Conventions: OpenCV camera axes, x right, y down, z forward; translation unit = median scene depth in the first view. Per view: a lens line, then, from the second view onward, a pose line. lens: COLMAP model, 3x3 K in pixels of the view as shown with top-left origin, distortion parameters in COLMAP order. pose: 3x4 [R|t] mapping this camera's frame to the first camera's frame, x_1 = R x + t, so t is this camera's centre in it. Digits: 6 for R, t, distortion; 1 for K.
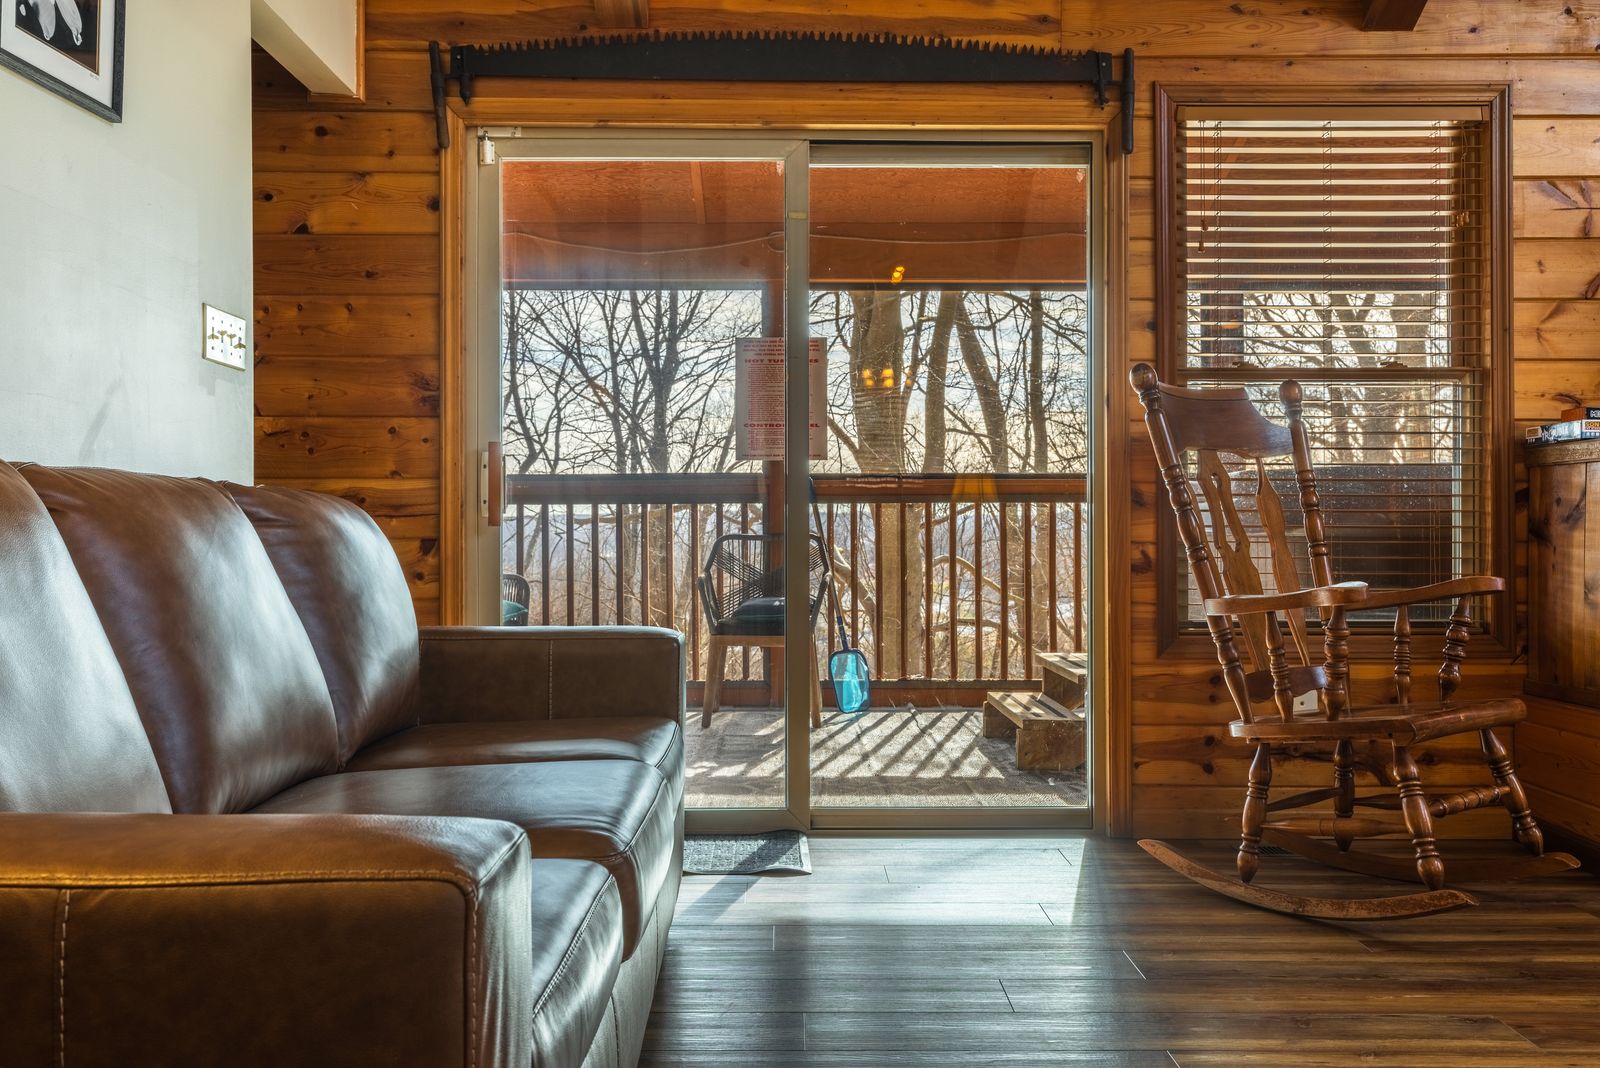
lens RADIAL K [[1370.6, 0, 793.4], [0, 1370.6, 535.5], [0, 0, 1]] dist [0.013453, 0.009882]
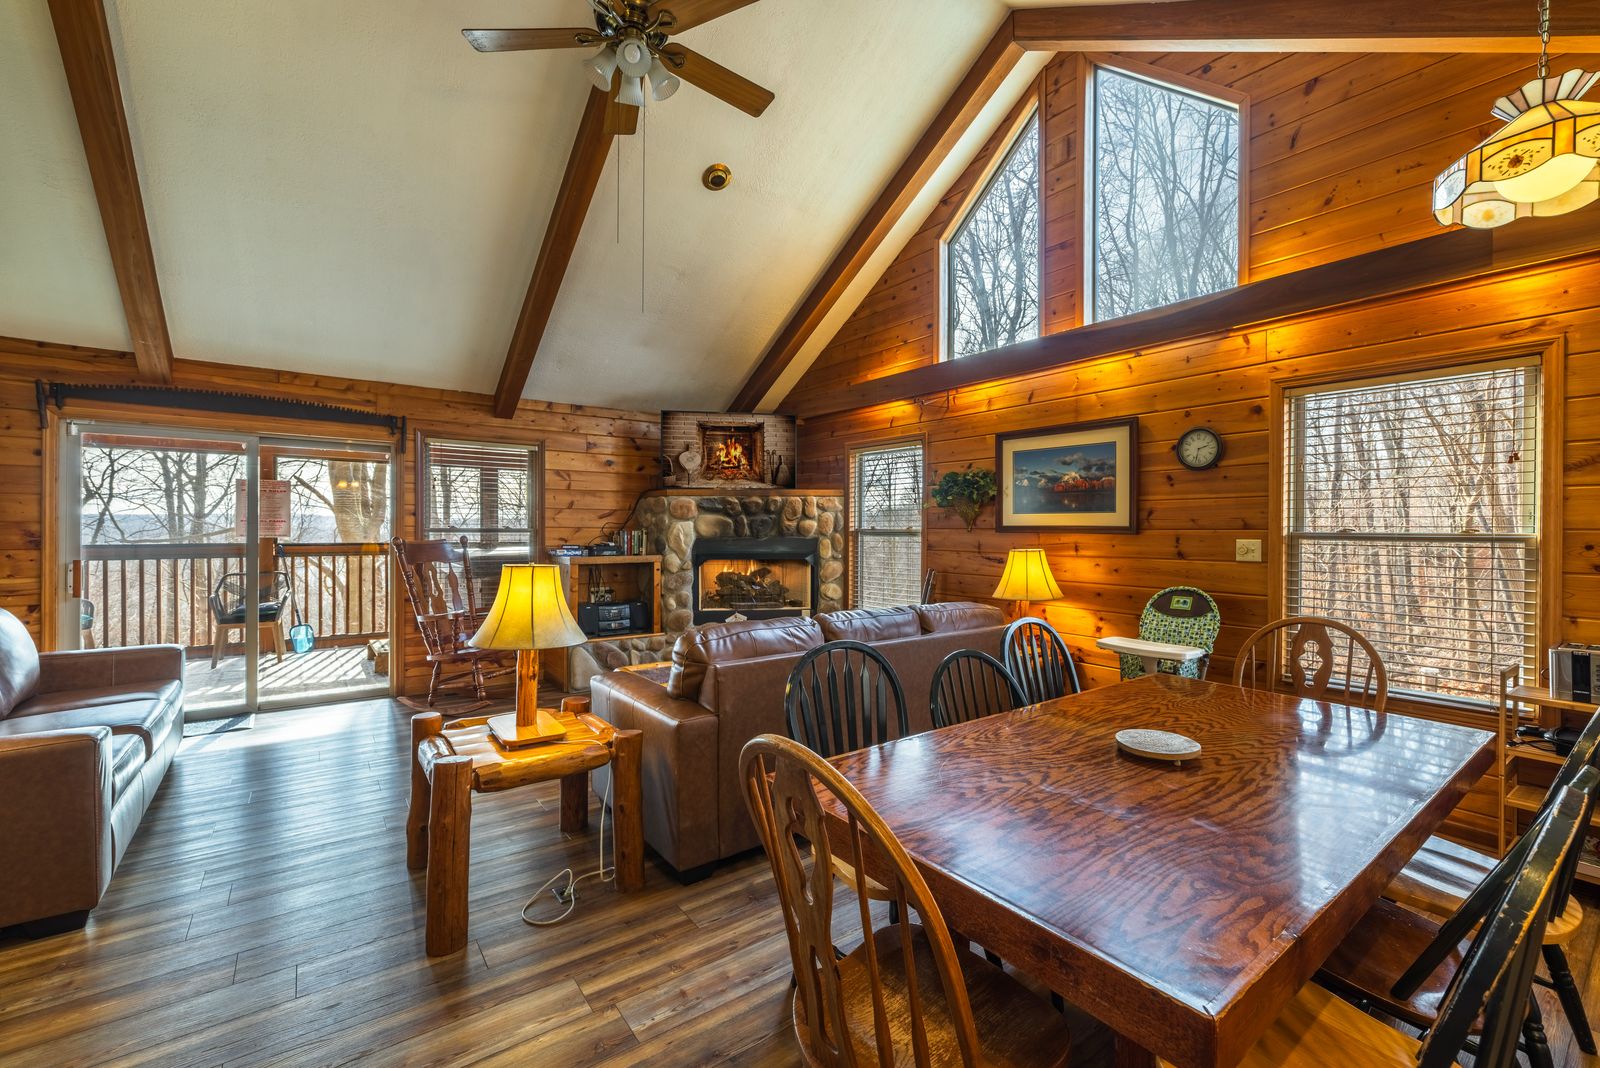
lens RADIAL K [[664.7, 0, 801.5], [0, 664.7, 532.3], [0, 0, 1]] dist [-0.001551, -0.000043]
pose [[0.804640, 0.004074, 0.593749, 0.091737], [-0.006186, 0.999980, 0.001521, -0.123029], [-0.593731, -0.004897, 0.804649, -0.579036]]
